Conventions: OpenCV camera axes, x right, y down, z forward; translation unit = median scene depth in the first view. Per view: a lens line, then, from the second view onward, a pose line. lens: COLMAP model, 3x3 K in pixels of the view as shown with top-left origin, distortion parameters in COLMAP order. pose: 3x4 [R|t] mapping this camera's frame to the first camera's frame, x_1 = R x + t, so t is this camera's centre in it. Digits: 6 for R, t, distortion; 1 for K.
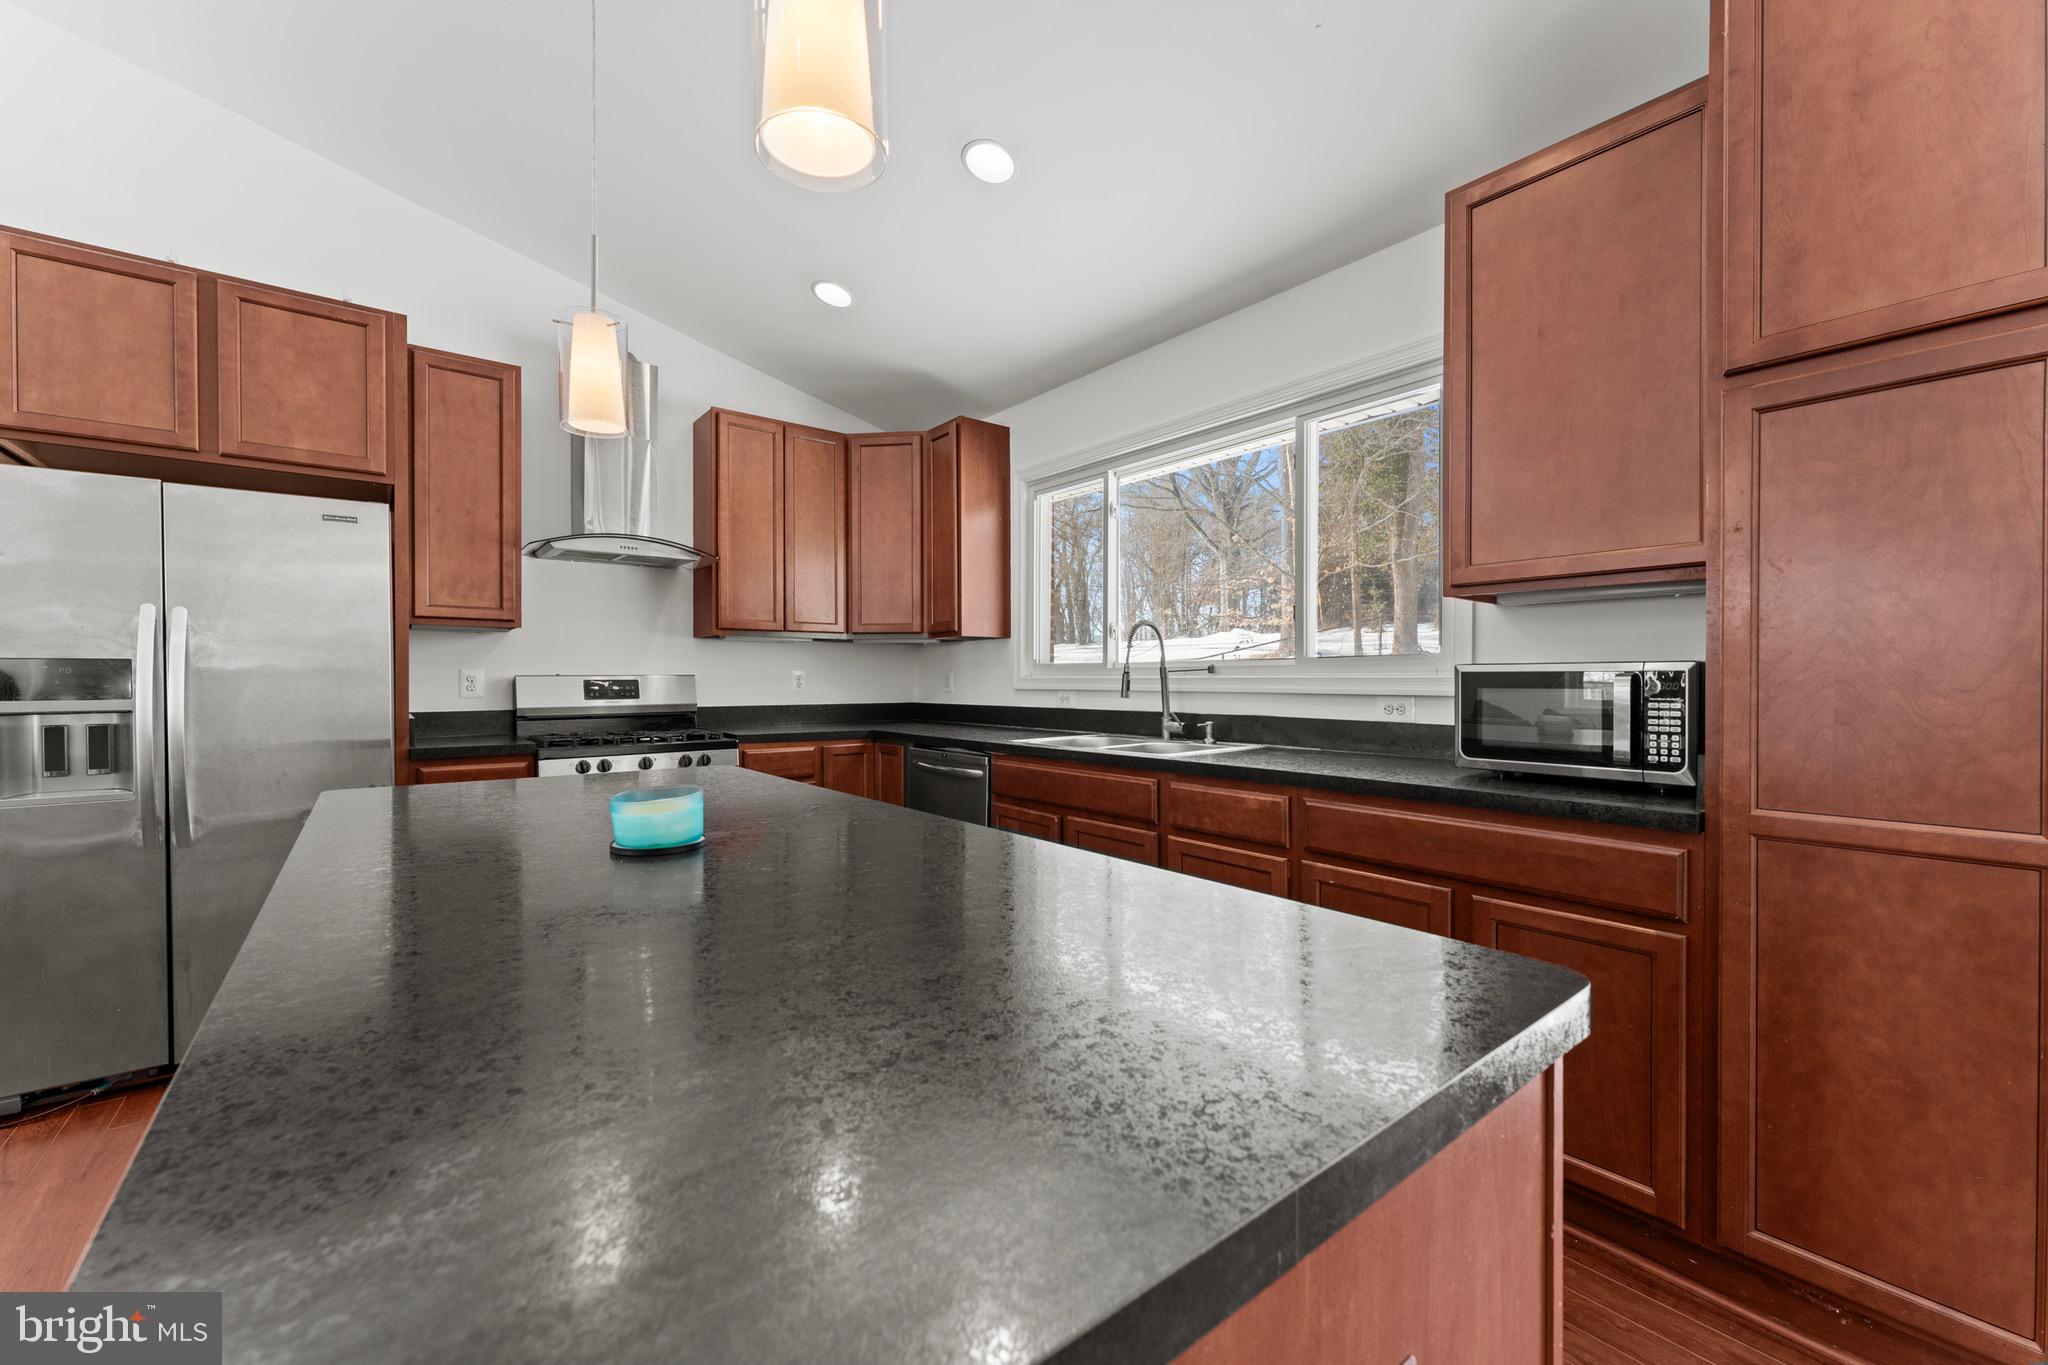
lens RADIAL K [[831.4, 0, 1029.2], [0, 831.4, 682.4], [0, 0, 1]] dist [0.002371, 0.000223]
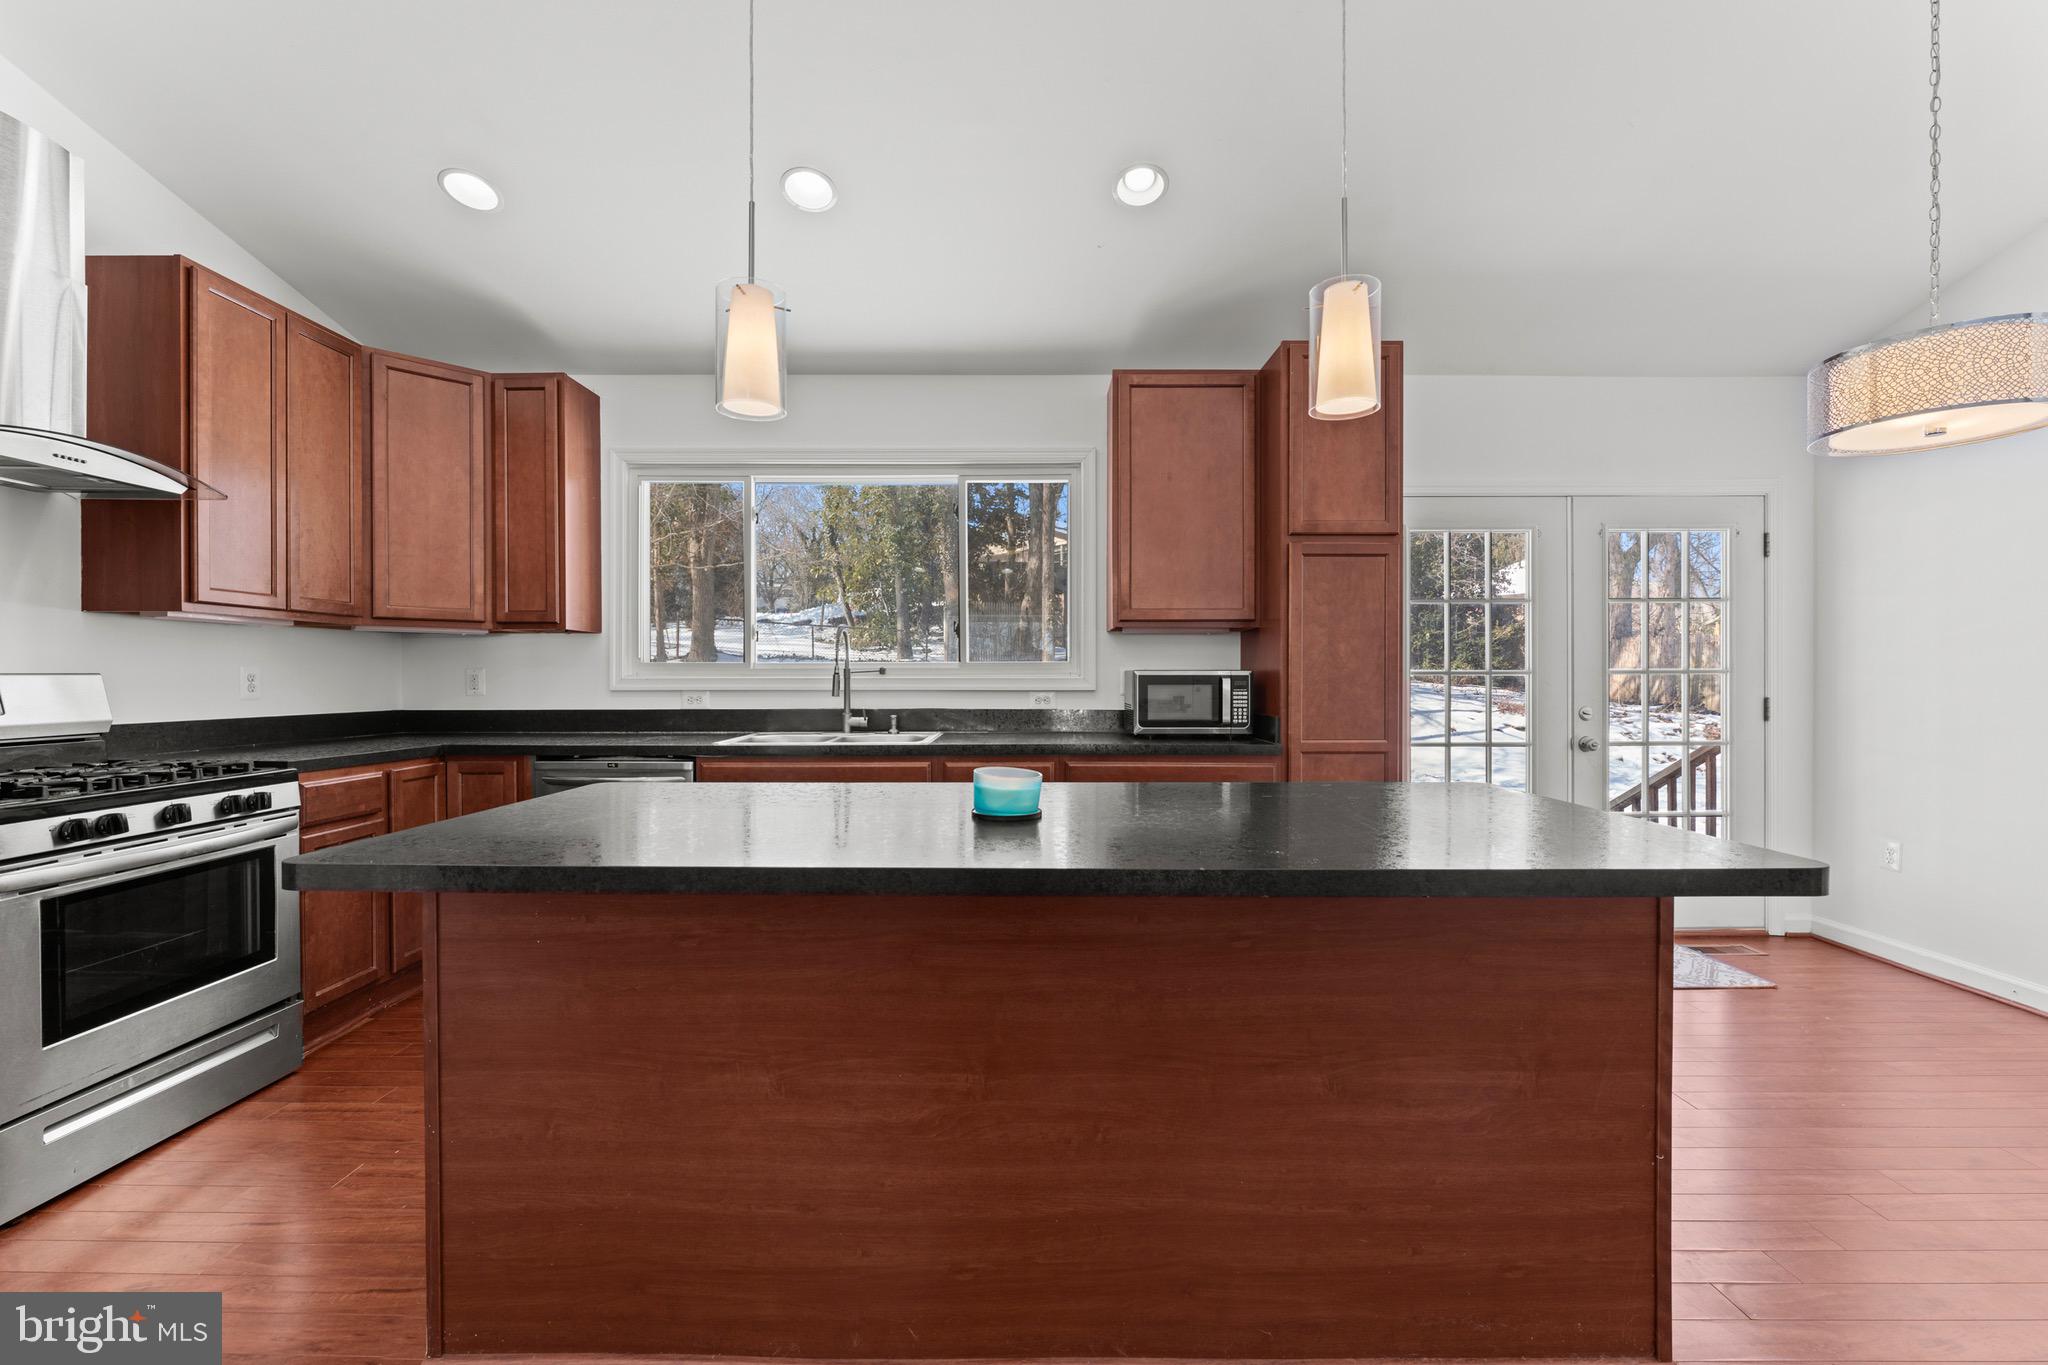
lens RADIAL K [[831.4, 0, 1016.2], [0, 831.4, 686.6], [0, 0, 1]] dist [0.002371, 0.000223]
pose [[0.625609, -0.009406, 0.780080, -0.598903], [0.003254, 0.999950, 0.009448, -0.004069], [-0.780130, -0.003372, 0.625608, 0.115458]]
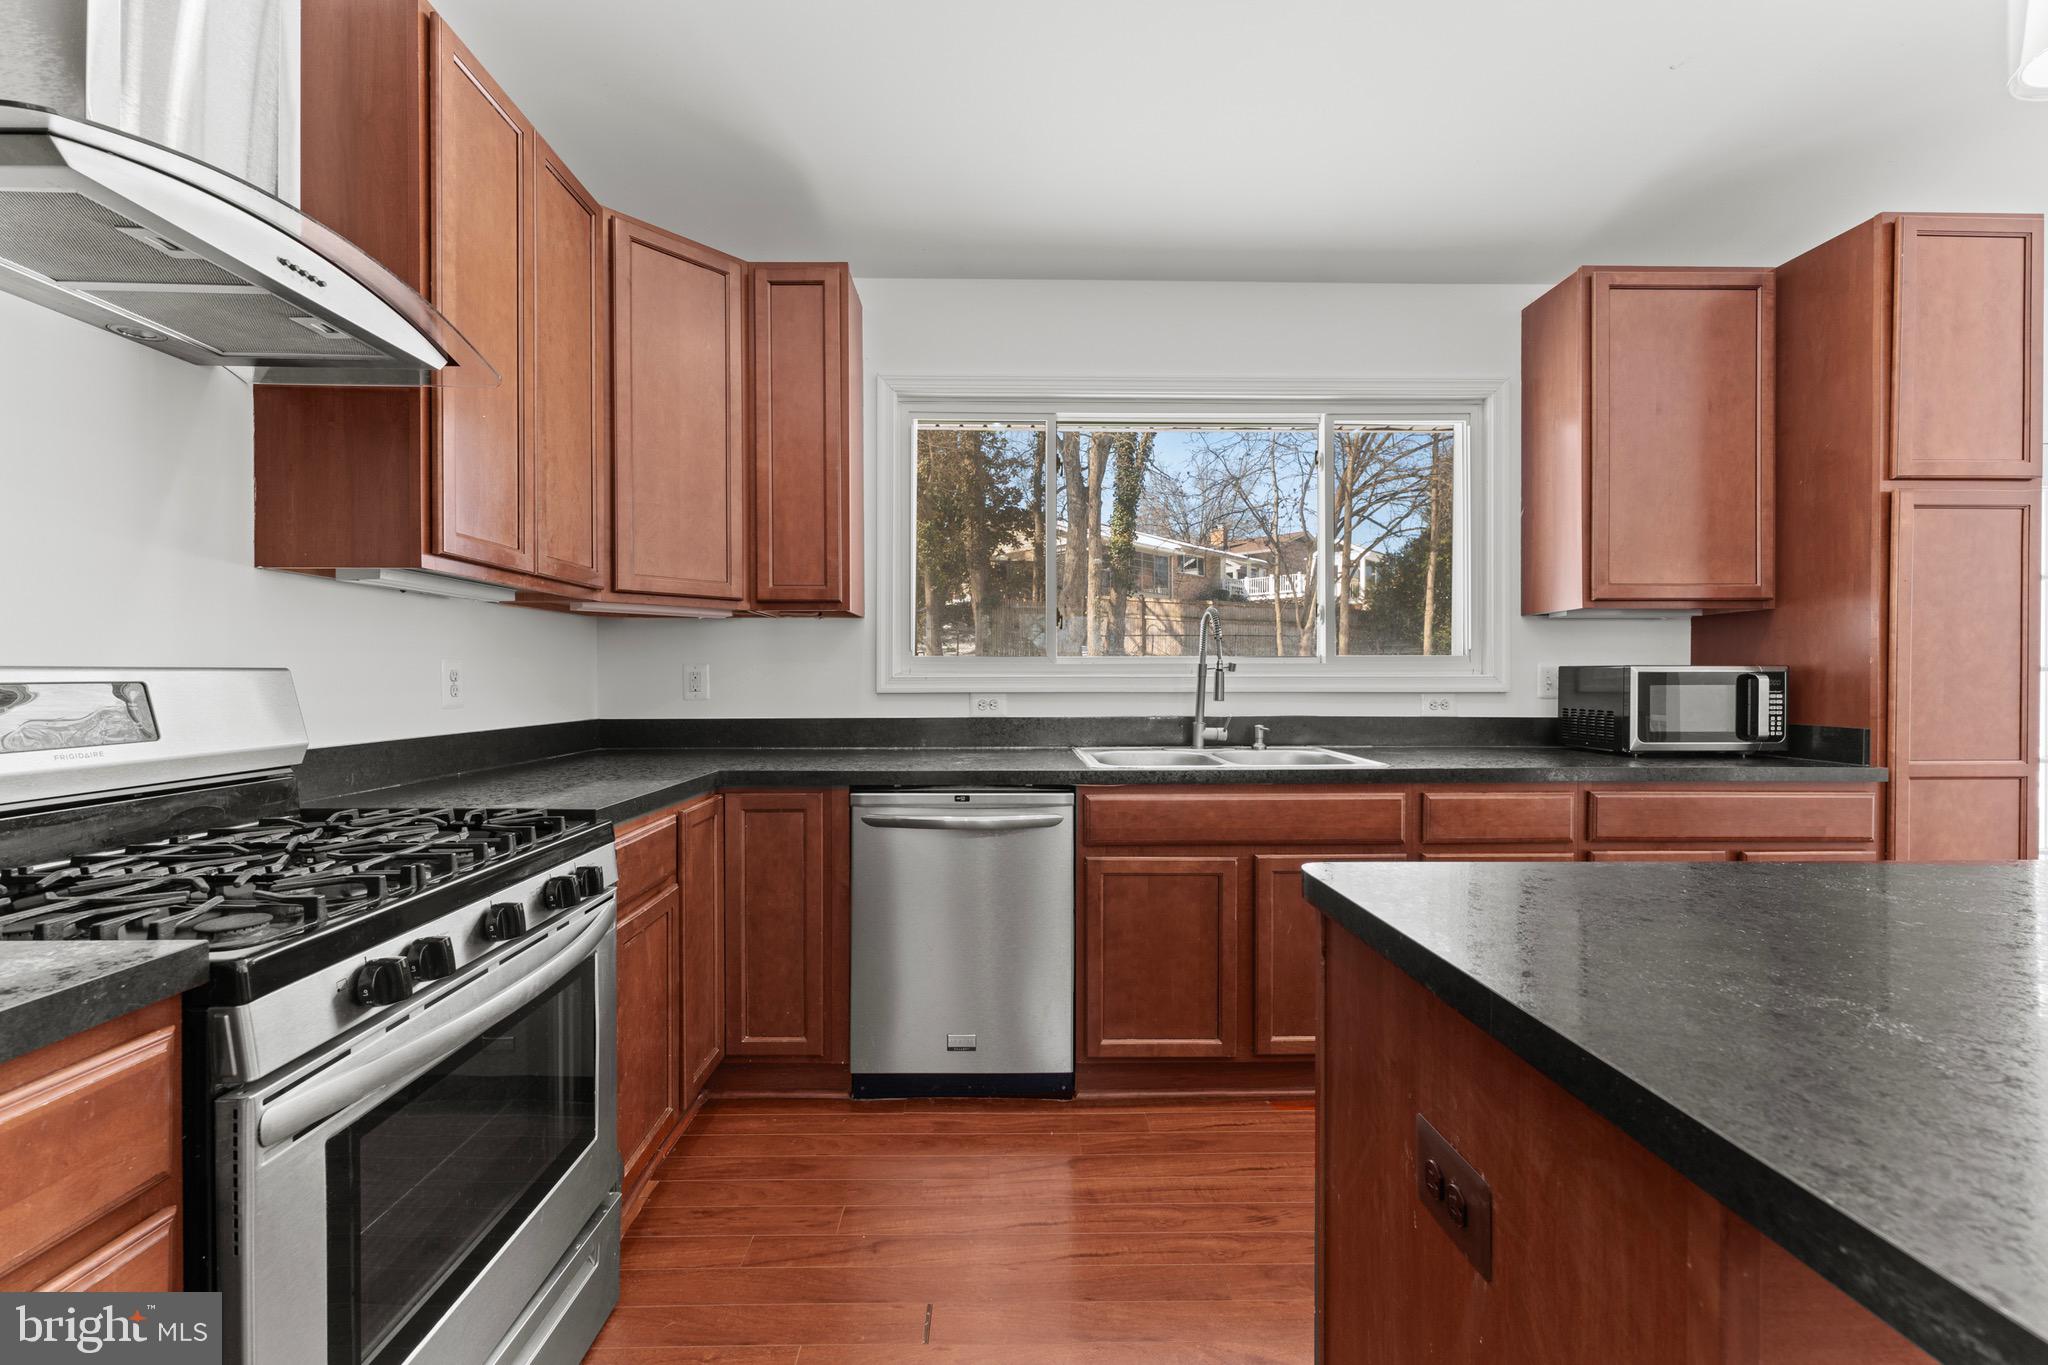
lens RADIAL K [[831.4, 0, 1002.2], [0, 831.4, 679.2], [0, 0, 1]] dist [0.002371, 0.000223]
pose [[0.603089, -0.002730, 0.797669, -0.666218], [0.003762, 0.999993, 0.000578, -0.003998], [-0.797665, 0.002652, 0.603095, 0.673794]]
